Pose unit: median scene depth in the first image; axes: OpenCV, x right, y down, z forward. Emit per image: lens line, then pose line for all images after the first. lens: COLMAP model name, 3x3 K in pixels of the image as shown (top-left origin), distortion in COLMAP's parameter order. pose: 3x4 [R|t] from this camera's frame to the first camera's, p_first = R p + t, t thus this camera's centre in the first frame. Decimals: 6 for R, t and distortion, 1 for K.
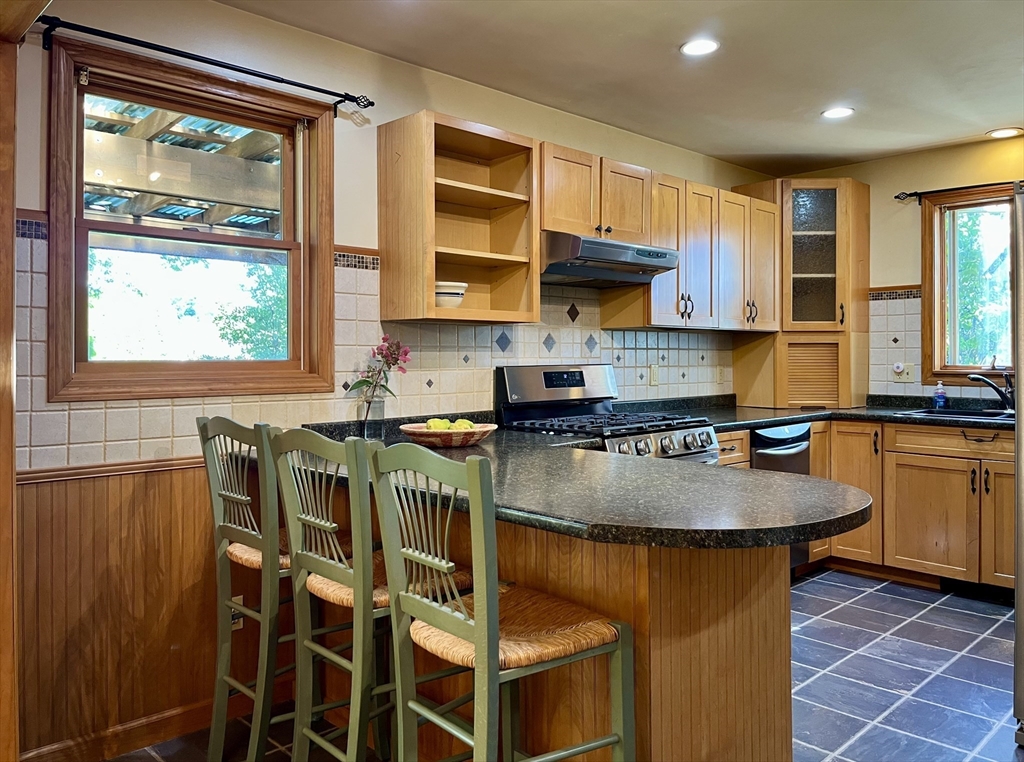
lens RADIAL K [[775.2, 0, 507.1], [0, 775.2, 373.1], [0, 0, 1]] dist [0.015233, -0.017954]
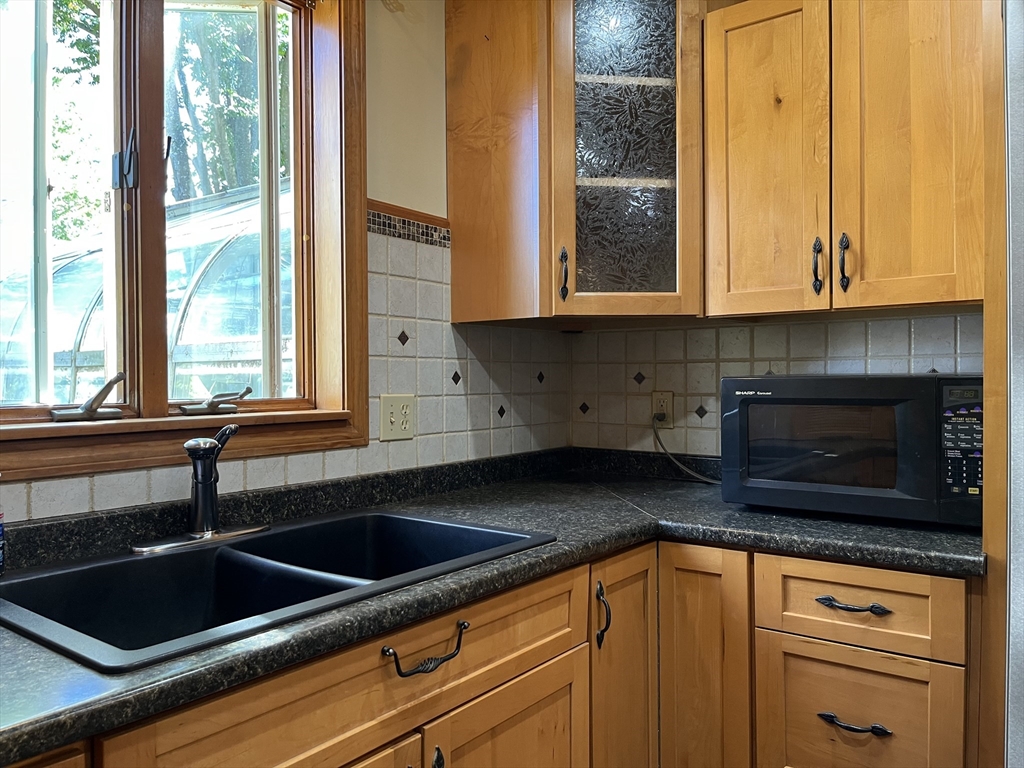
lens RADIAL K [[775.2, 0, 511.2], [0, 775.2, 380.5], [0, 0, 1]] dist [0.015233, -0.017954]
pose [[-0.164719, -0.003480, 0.986334, 0.270240], [0.028860, 0.999549, 0.008347, -0.017085], [-0.985918, 0.029841, -0.164544, 0.859807]]
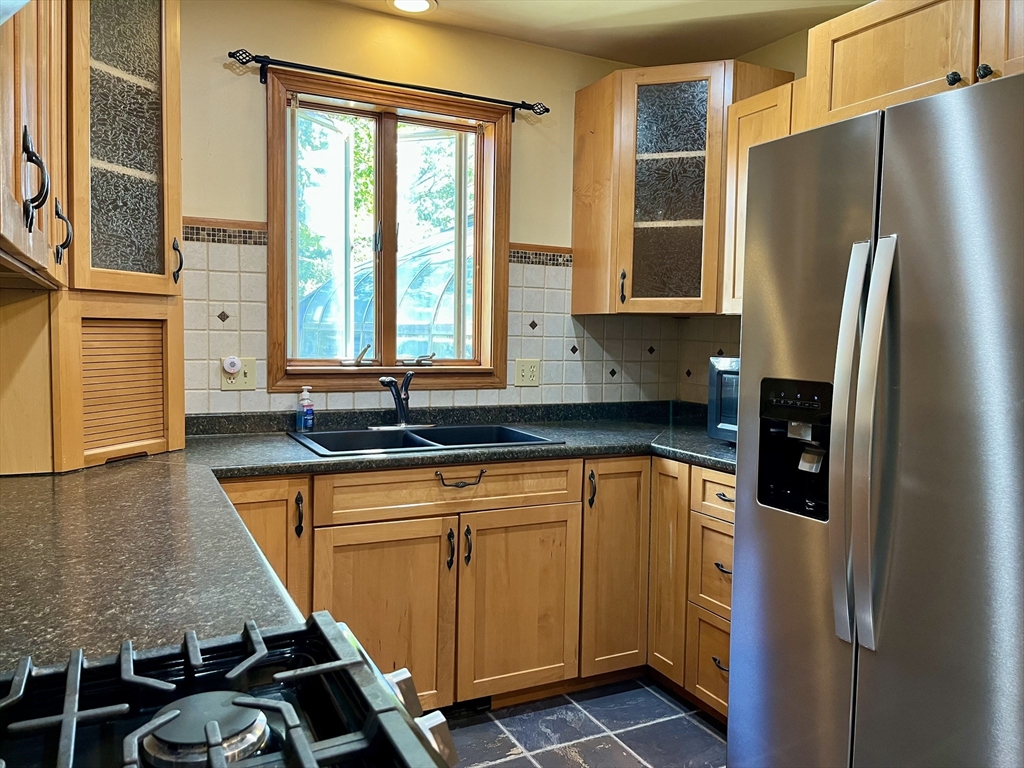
lens RADIAL K [[775.2, 0, 513.2], [0, 775.2, 384.5], [0, 0, 1]] dist [0.015233, -0.017954]
pose [[0.292739, -0.059037, 0.954368, 0.021692], [0.003523, 0.998152, 0.060664, -0.027373], [-0.956186, -0.014396, 0.292406, 0.659452]]
